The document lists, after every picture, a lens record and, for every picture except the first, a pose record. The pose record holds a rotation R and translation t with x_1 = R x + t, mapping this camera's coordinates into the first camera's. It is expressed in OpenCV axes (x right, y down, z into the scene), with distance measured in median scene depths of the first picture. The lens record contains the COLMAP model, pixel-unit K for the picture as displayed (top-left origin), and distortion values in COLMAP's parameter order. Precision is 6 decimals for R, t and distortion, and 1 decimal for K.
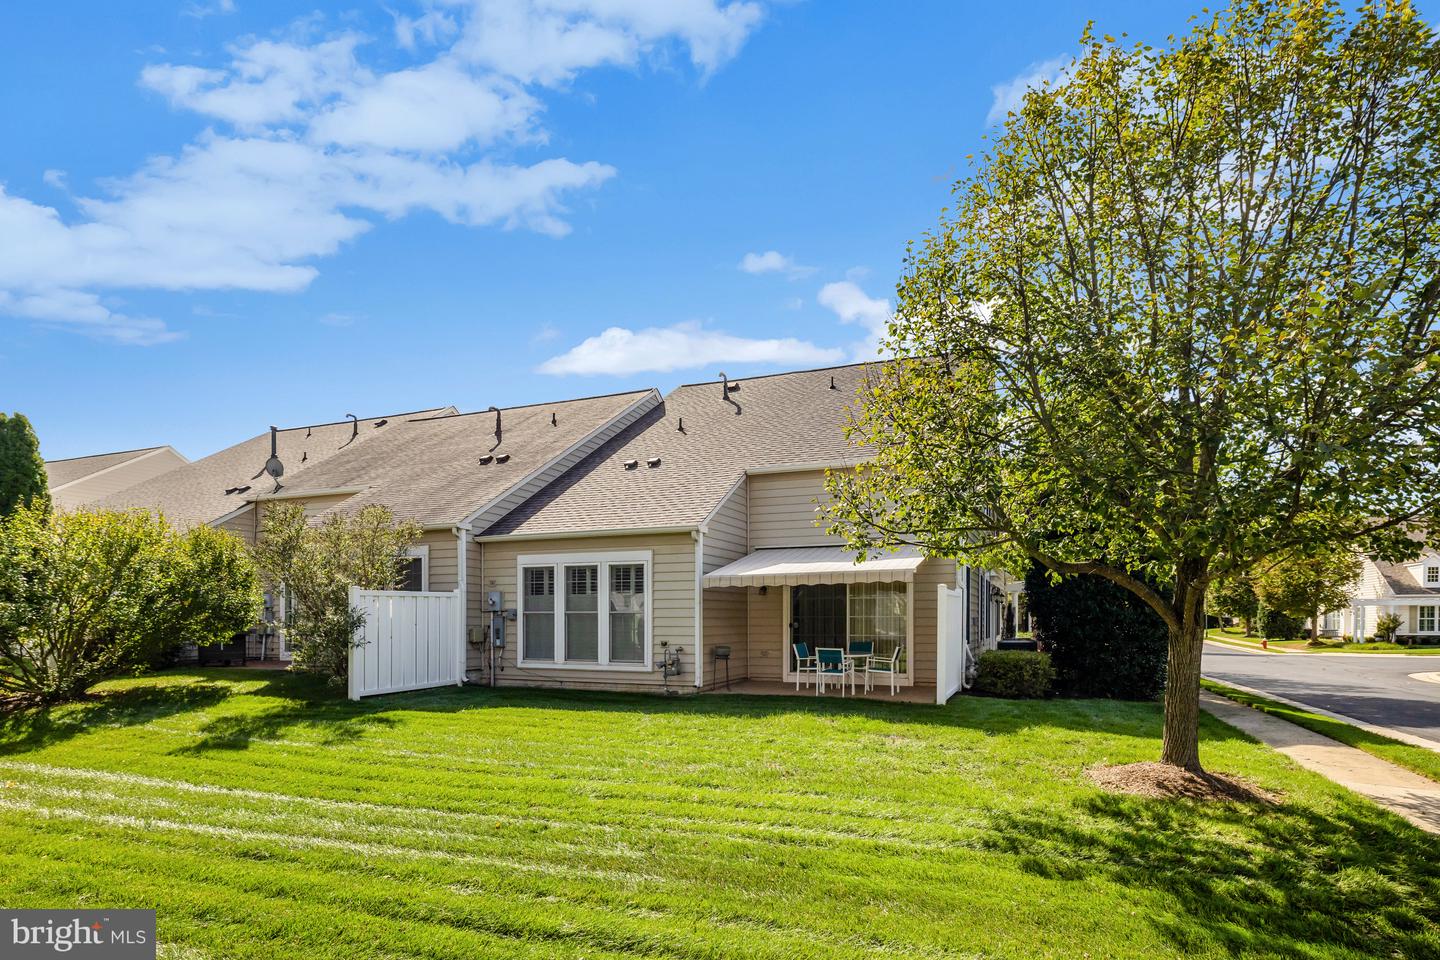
lens RADIAL K [[788.6, 0, 723.1], [0, 788.6, 621.1], [0, 0, 1]] dist [-0.002395, -0.000105]
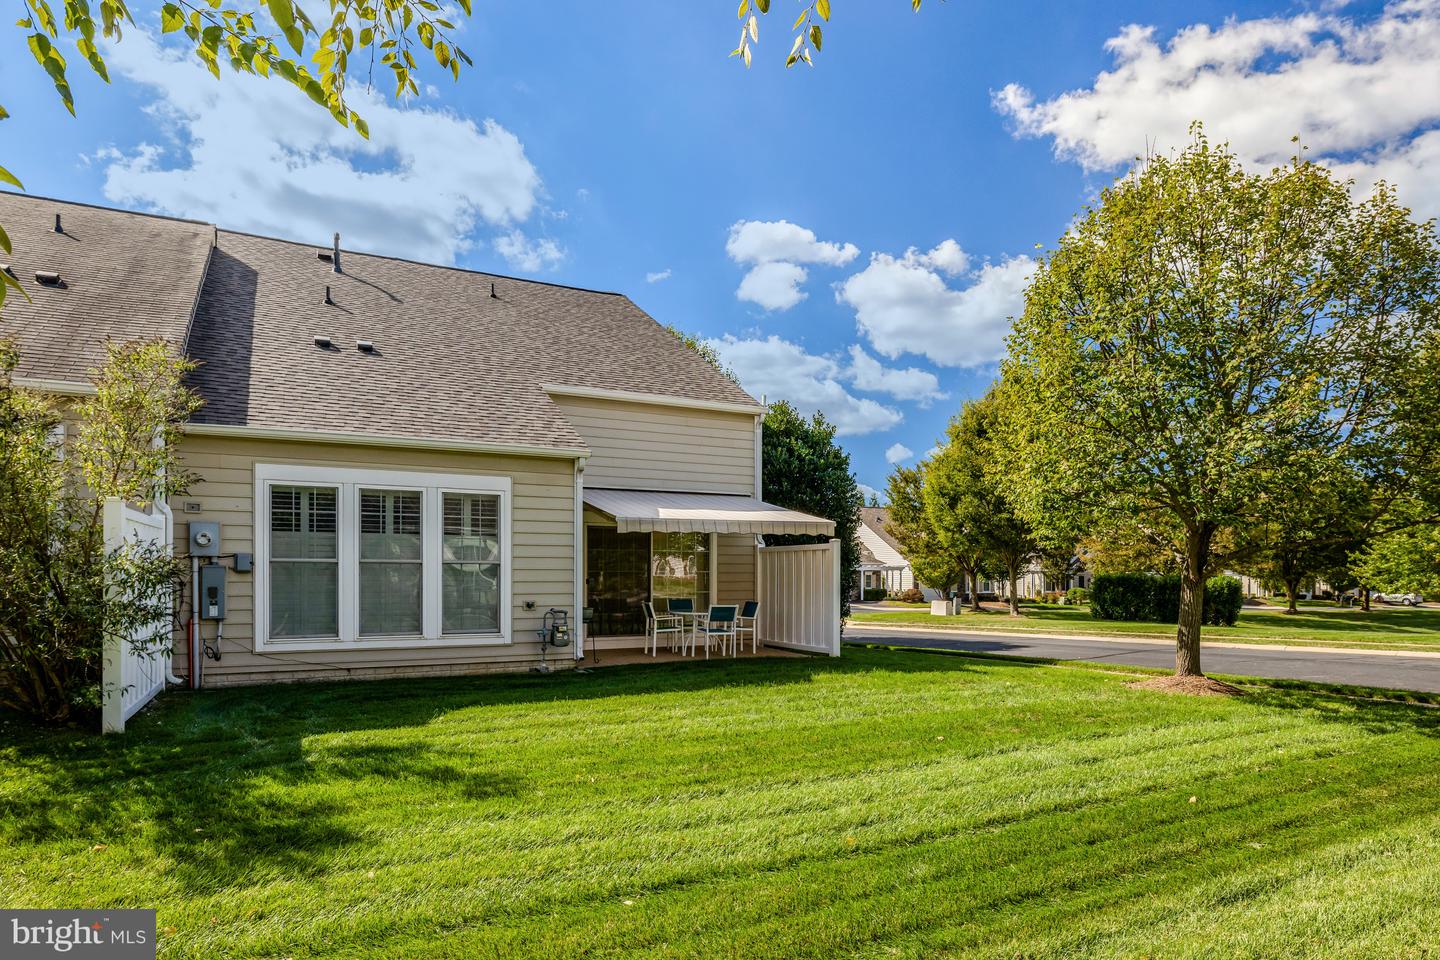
lens RADIAL K [[864.2, 0, 716.3], [0, 864.2, 573.6], [0, 0, 1]] dist [0.000401, 0.002337]
pose [[0.639749, 0.006621, 0.768555, -0.572784], [0.003071, 0.999933, -0.011170, 0.008460], [-0.768578, 0.009506, 0.639686, 0.337550]]
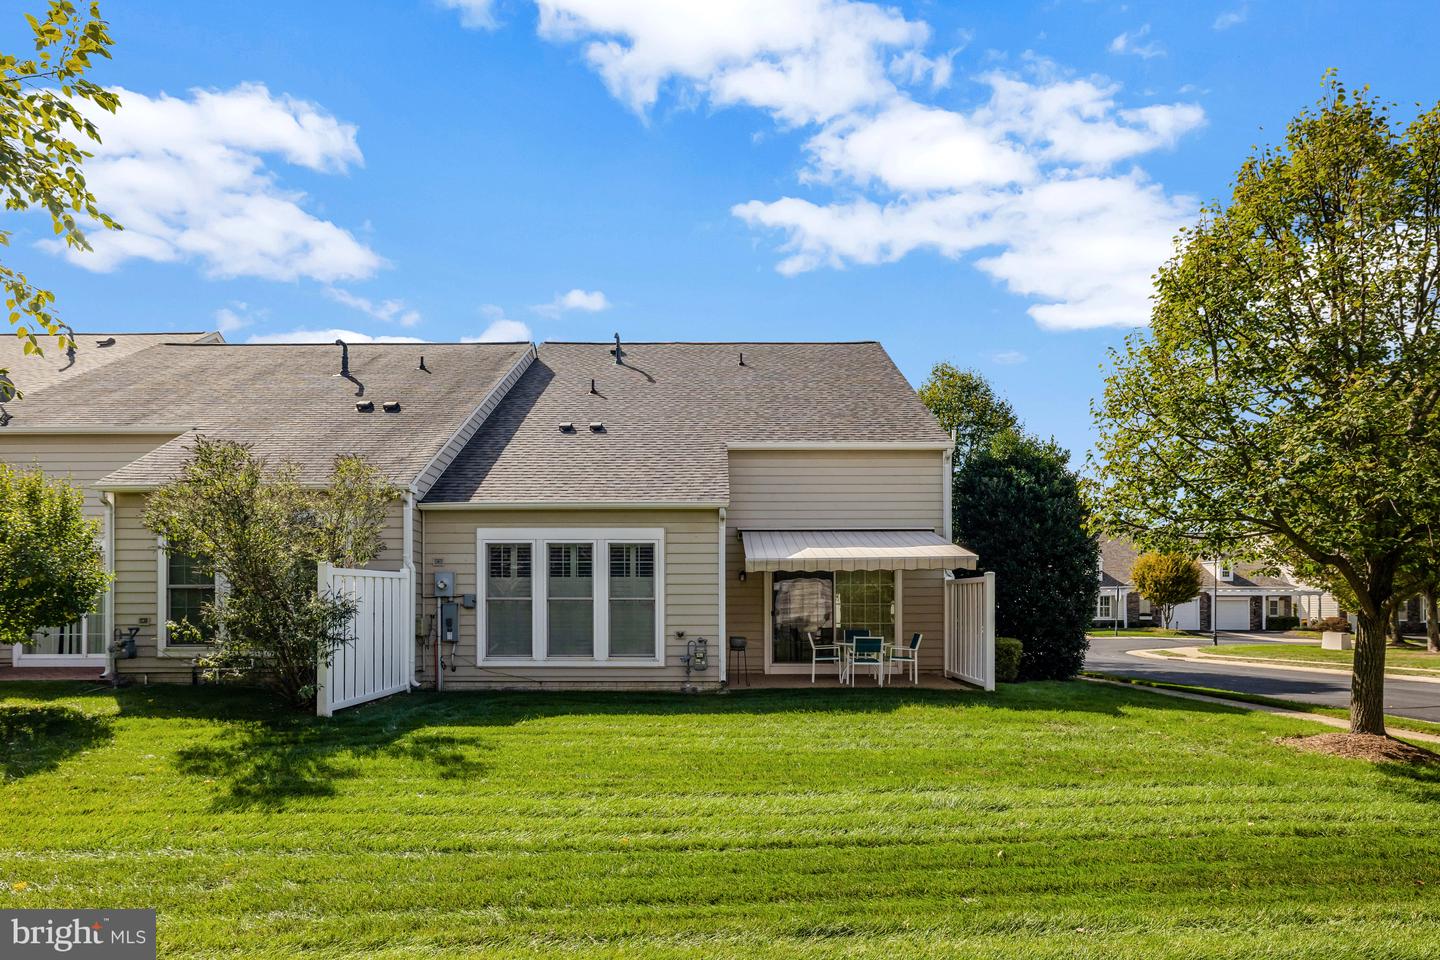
lens RADIAL K [[821.2, 0, 716.8], [0, 821.2, 600.7], [0, 0, 1]] dist [-0.001793, -0.000842]
pose [[0.922867, 0.002424, 0.385112, -0.381159], [0.001537, 0.999949, -0.009976, 0.000127], [-0.385116, 0.009799, 0.922816, 0.134070]]
